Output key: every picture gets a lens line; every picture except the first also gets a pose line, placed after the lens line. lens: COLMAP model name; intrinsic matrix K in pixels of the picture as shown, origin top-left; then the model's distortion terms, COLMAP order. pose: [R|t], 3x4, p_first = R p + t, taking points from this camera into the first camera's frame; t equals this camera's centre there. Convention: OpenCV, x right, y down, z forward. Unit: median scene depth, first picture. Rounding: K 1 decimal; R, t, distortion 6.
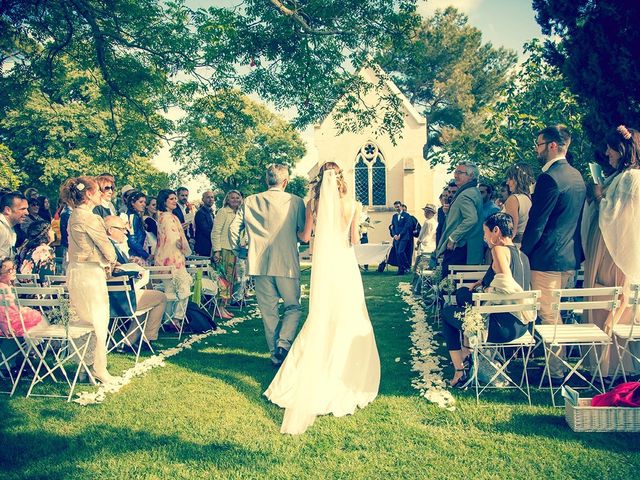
lens RADIAL K [[495.5, 0, 320.0], [0, 495.5, 240.0], [0, 0, 1]] dist [-0.108522, -0.000280]
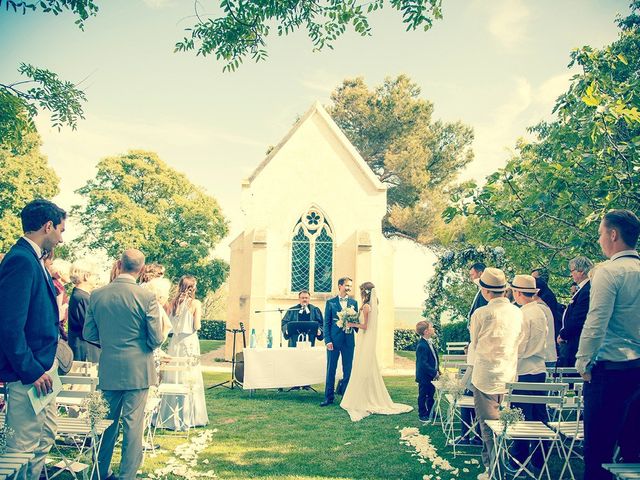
lens RADIAL K [[495.5, 0, 320.0], [0, 495.5, 240.0], [0, 0, 1]] dist [-0.108522, -0.000280]
pose [[0.985960, 0.060423, 0.155667, -0.005226], [-0.029798, 0.980939, -0.192018, -0.002397], [-0.164302, 0.184683, 0.968967, 0.205481]]
